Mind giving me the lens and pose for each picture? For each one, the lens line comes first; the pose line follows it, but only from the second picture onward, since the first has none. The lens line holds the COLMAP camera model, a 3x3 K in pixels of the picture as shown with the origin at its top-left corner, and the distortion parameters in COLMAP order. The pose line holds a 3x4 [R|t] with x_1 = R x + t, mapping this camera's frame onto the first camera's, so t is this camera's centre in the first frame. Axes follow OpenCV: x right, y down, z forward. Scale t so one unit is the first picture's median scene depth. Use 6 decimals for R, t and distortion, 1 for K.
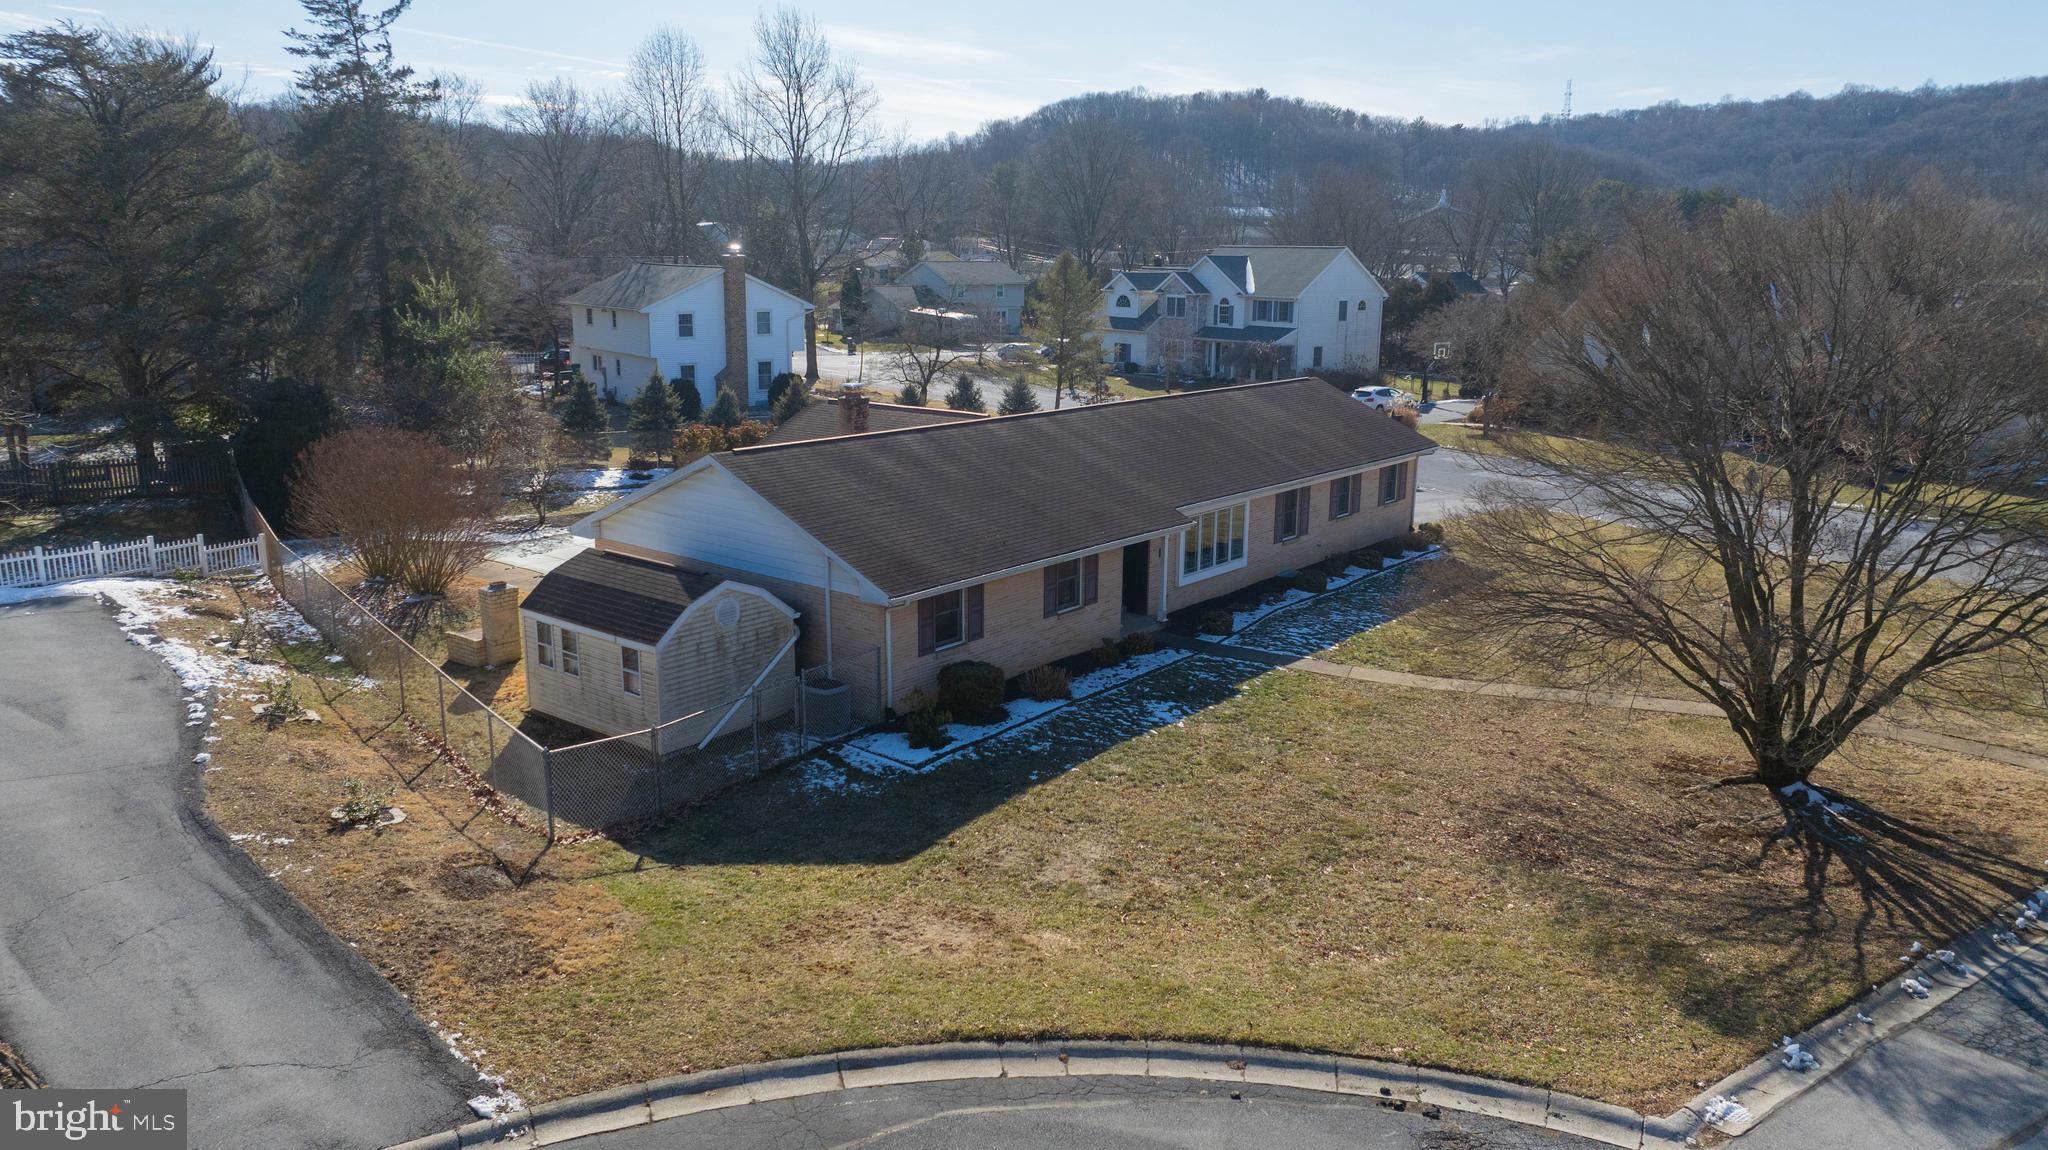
lens RADIAL K [[1438.5, 0, 1026.7], [0, 1438.5, 571.2], [0, 0, 1]] dist [-0.012877, -0.001824]
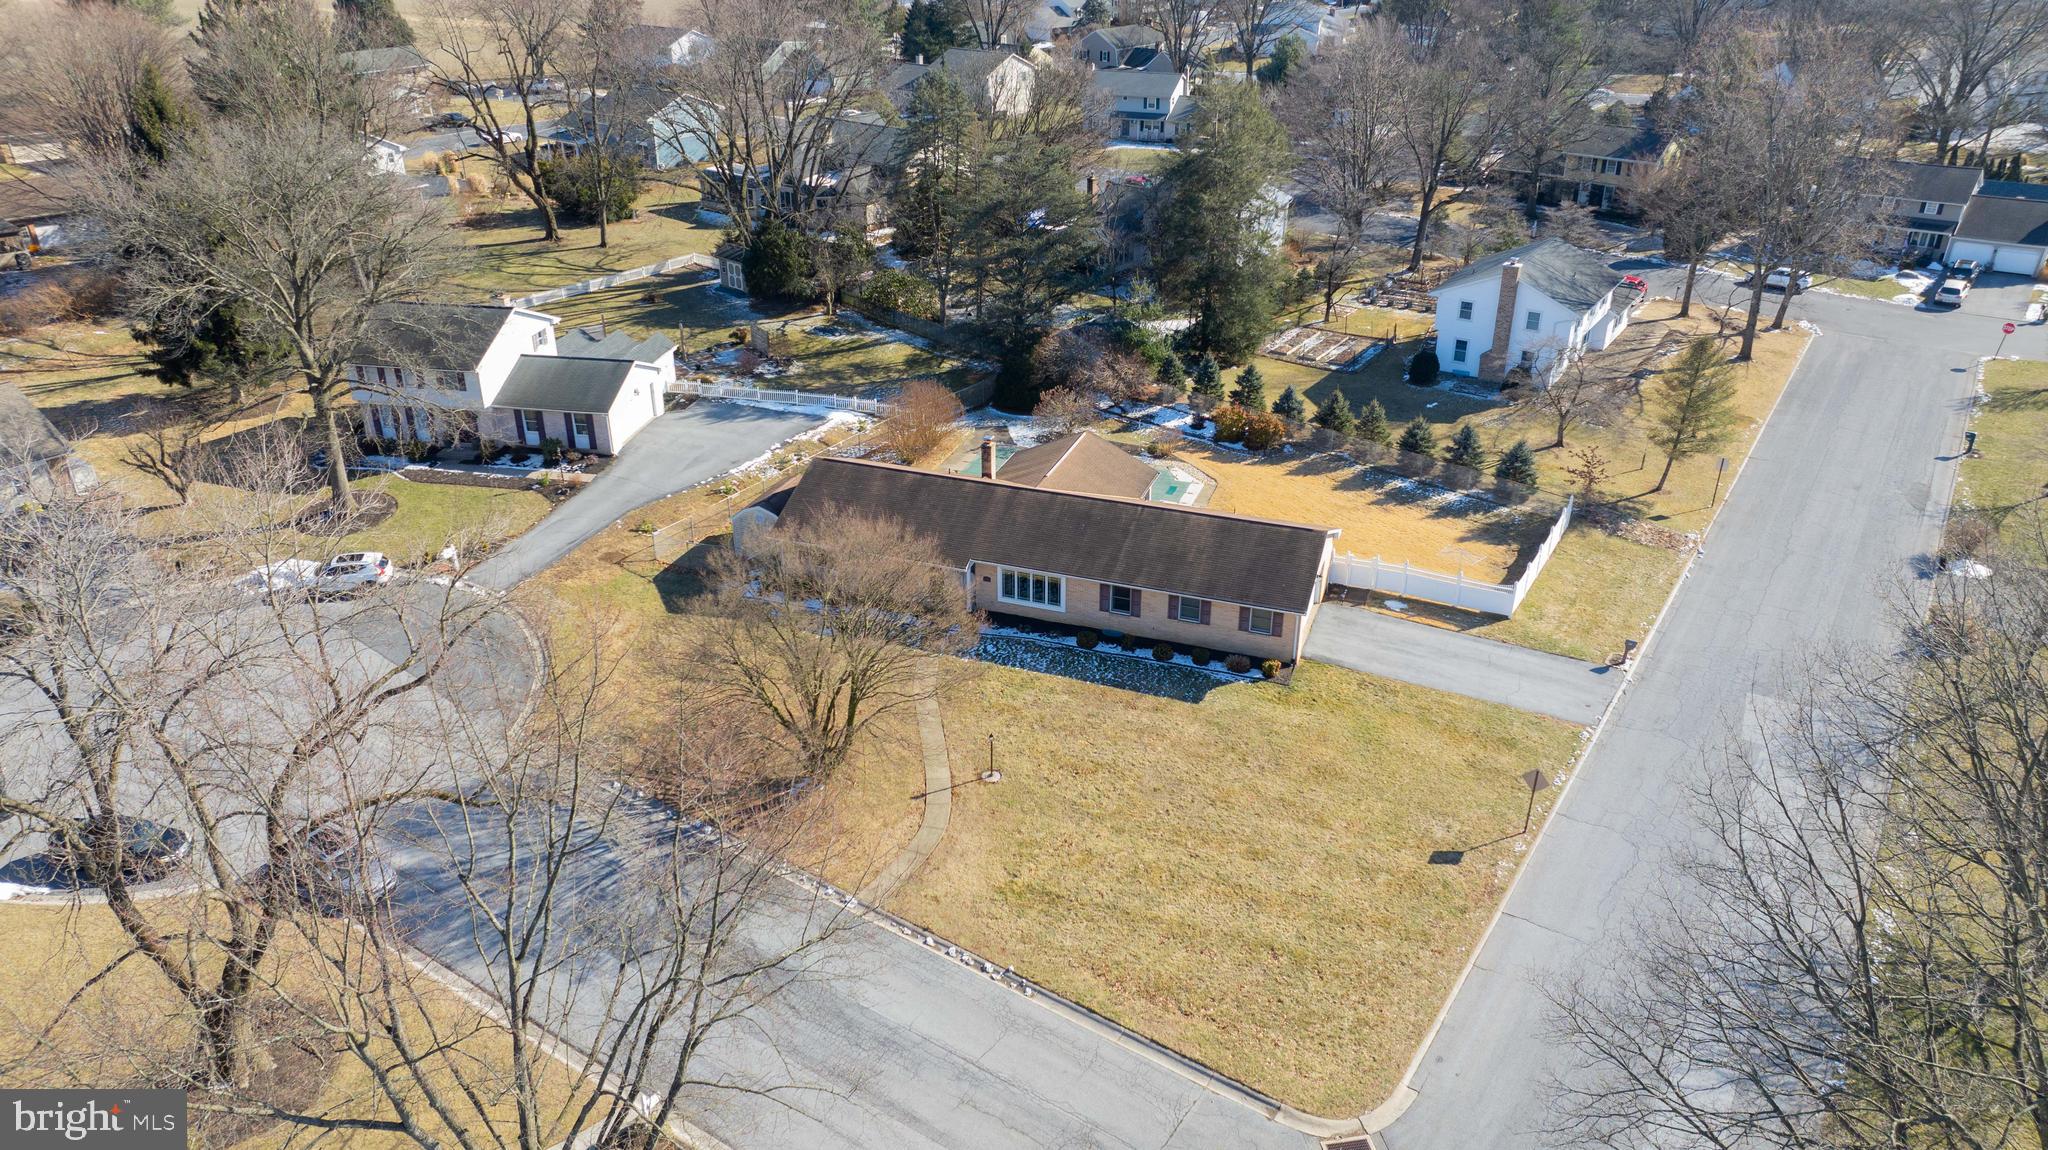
lens RADIAL K [[1438.5, 0, 1024.9], [0, 1438.5, 568.4], [0, 0, 1]] dist [-0.012877, -0.001824]
pose [[0.326597, 0.412287, -0.850502, 1.742900], [-0.204273, 0.909369, 0.362381, -0.734174], [0.922825, 0.055382, 0.381217, 0.334728]]
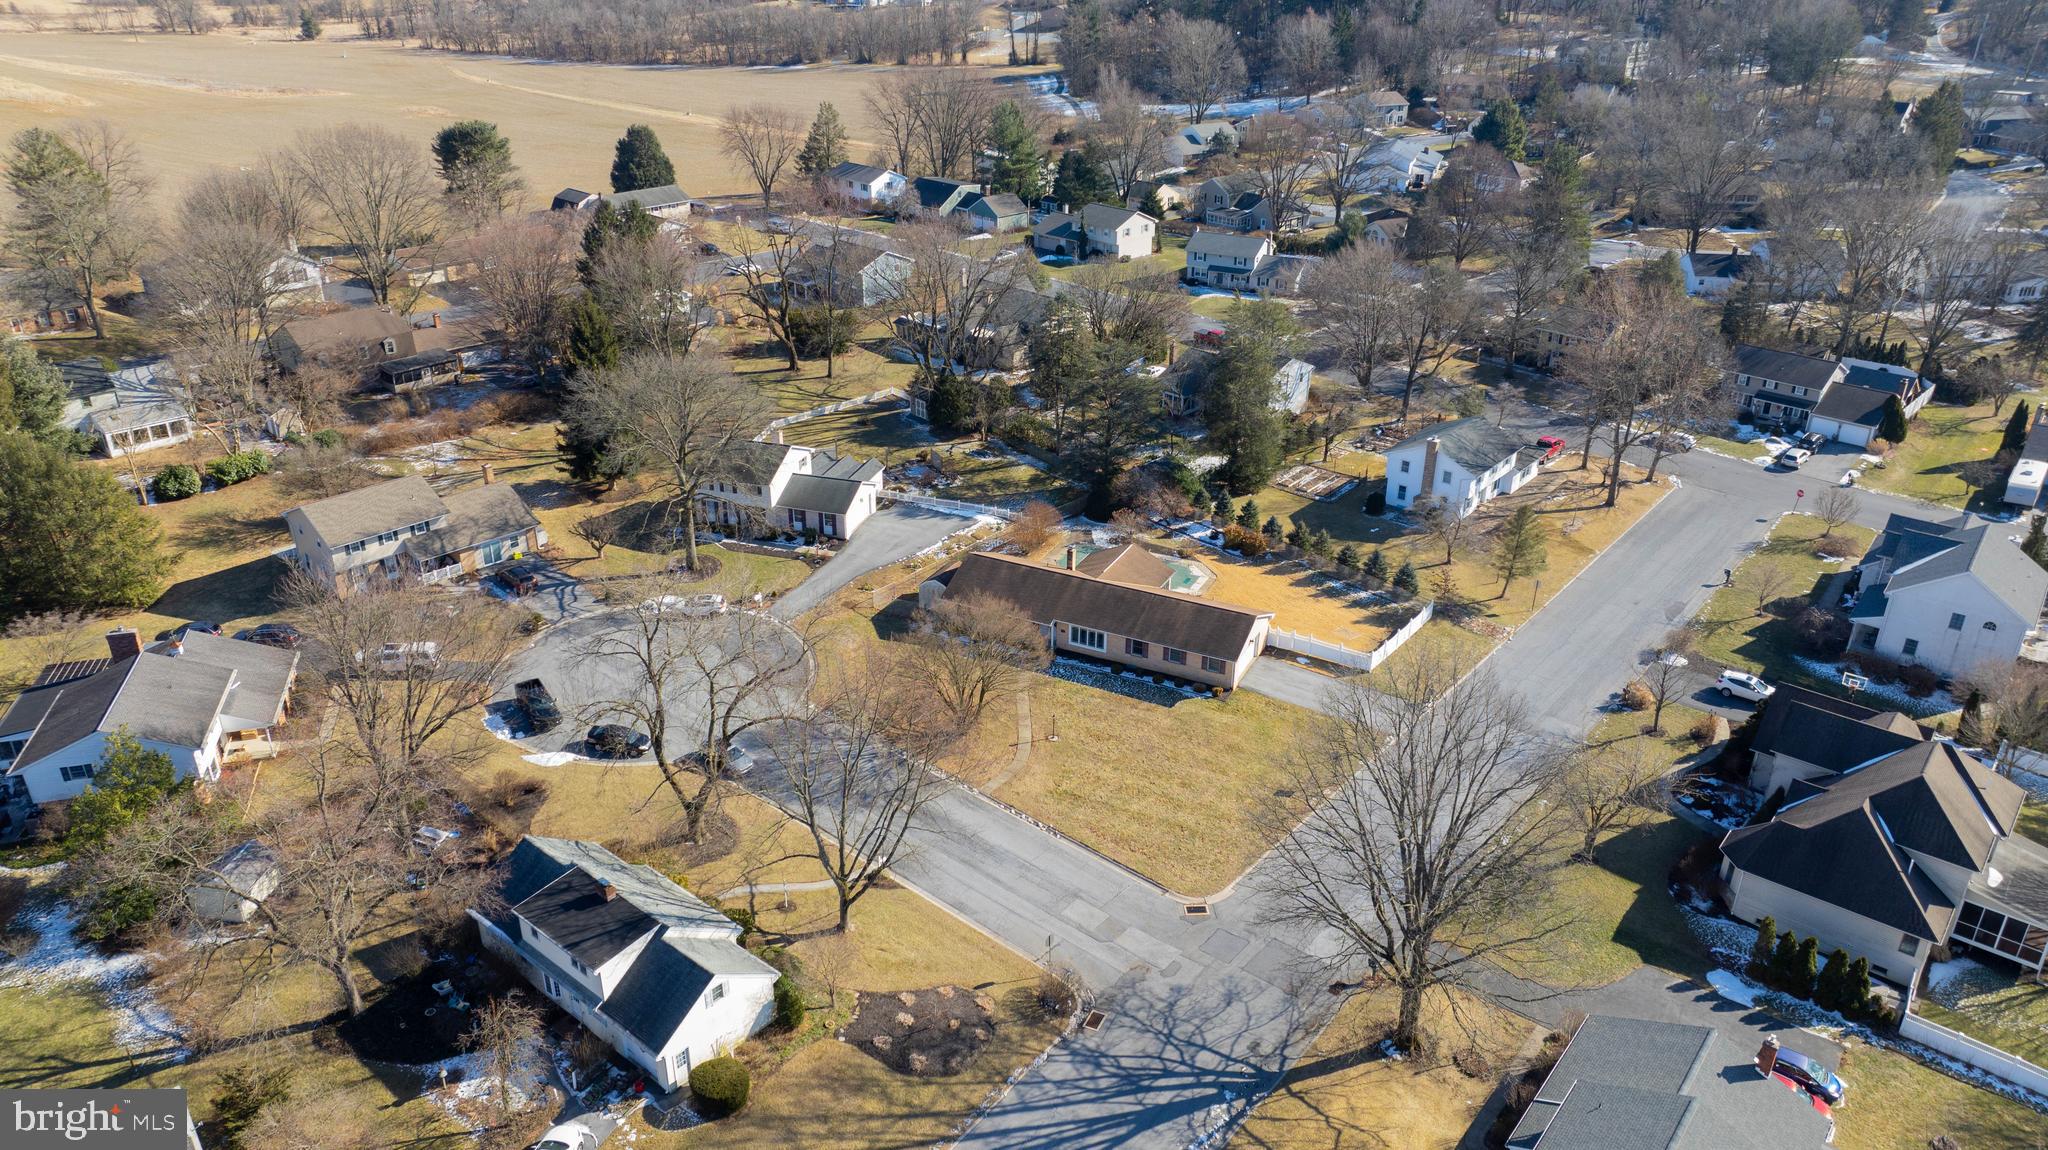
lens RADIAL K [[1438.5, 0, 1024.2], [0, 1438.5, 587.6], [0, 0, 1]] dist [-0.012877, -0.001824]
pose [[0.217993, 0.421095, -0.880431, 2.986989], [-0.220037, 0.900105, 0.376024, -1.345776], [0.950822, 0.111757, 0.288874, -0.043428]]
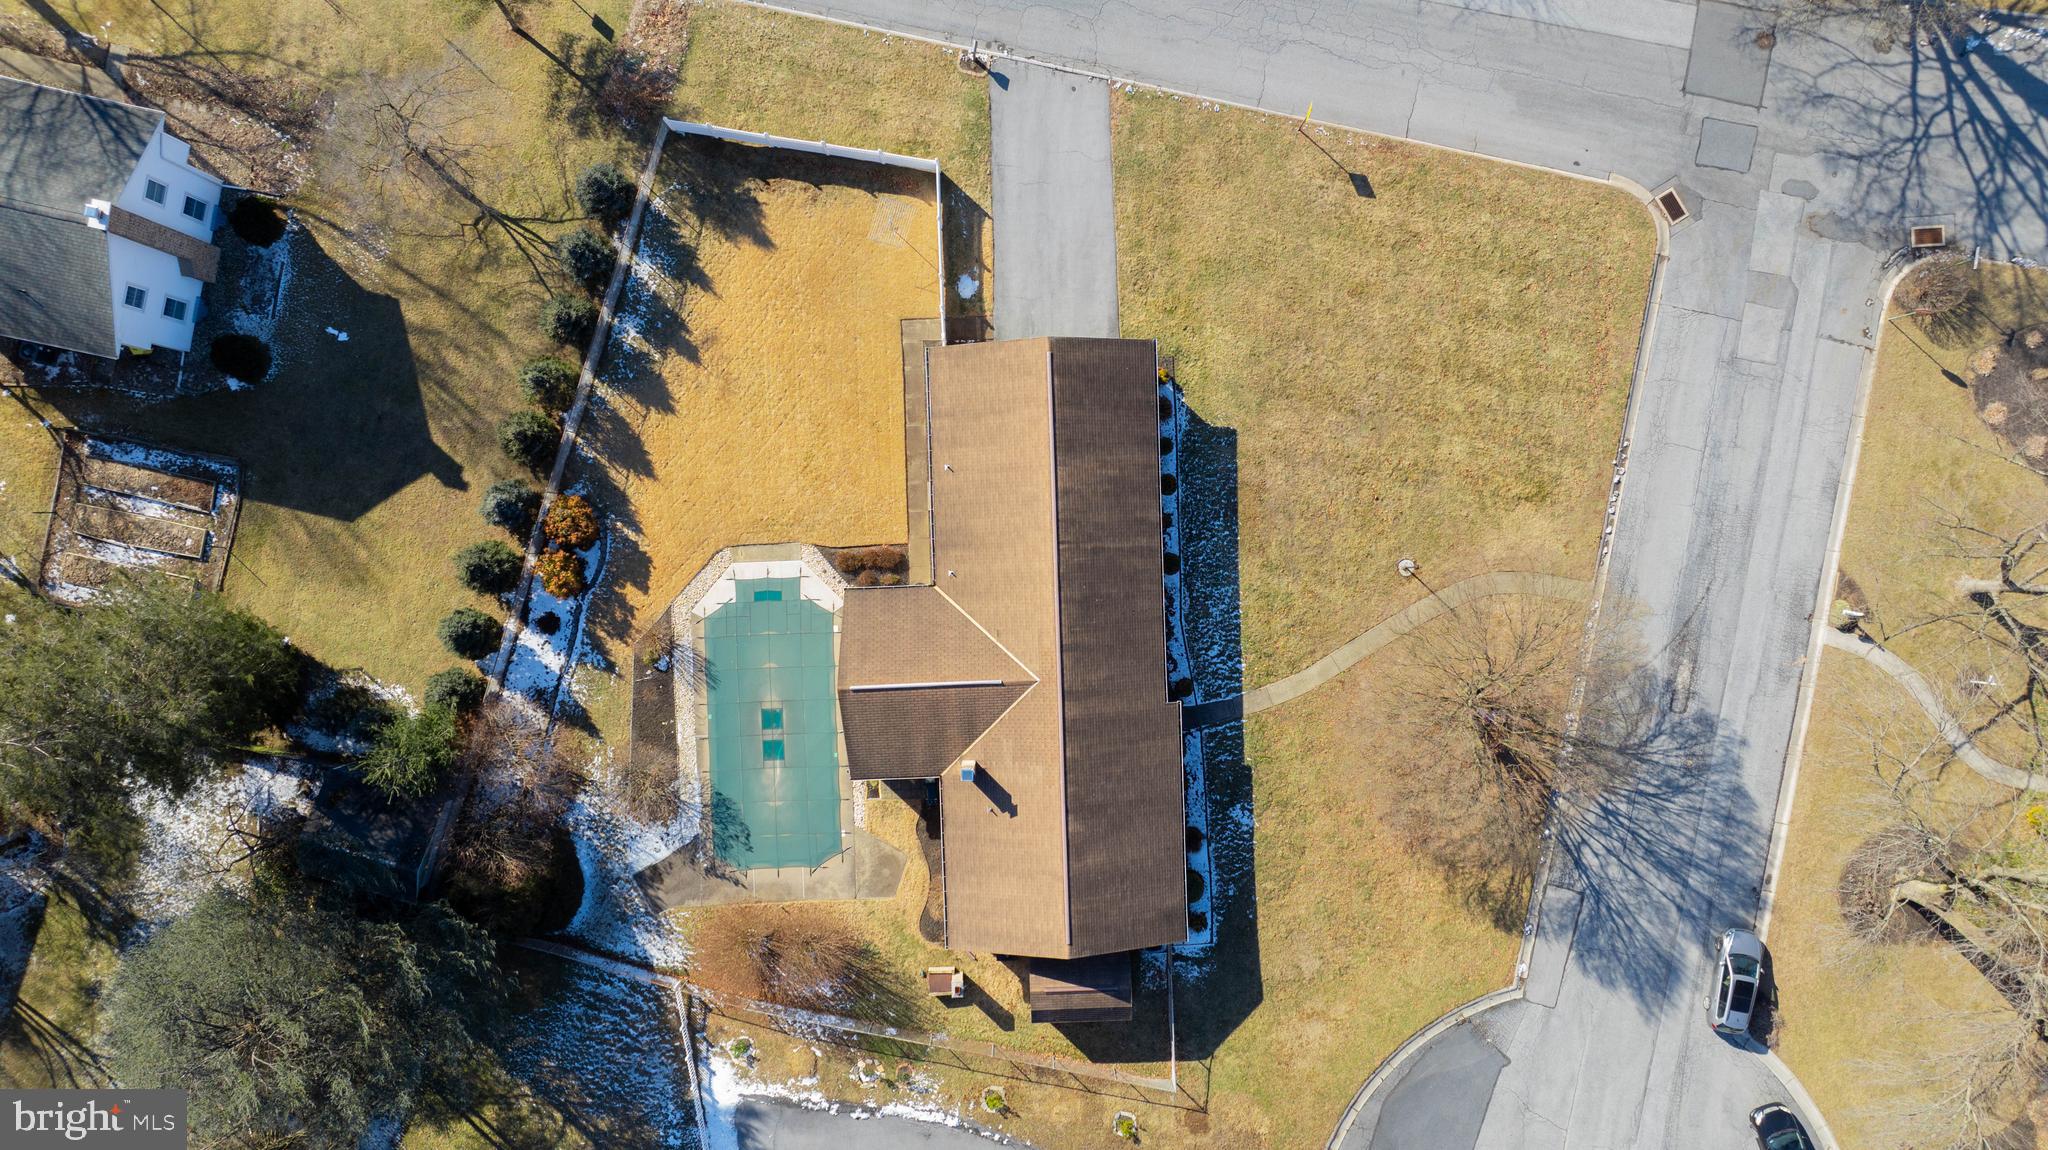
lens RADIAL K [[1438.5, 0, 1019.8], [0, 1438.5, 579.3], [0, 0, 1]] dist [-0.012877, -0.001824]
pose [[0.753518, -0.657328, -0.011400, 0.085331], [0.146311, 0.150765, 0.977682, -1.808536], [-0.640939, -0.738370, 0.209778, 0.849421]]
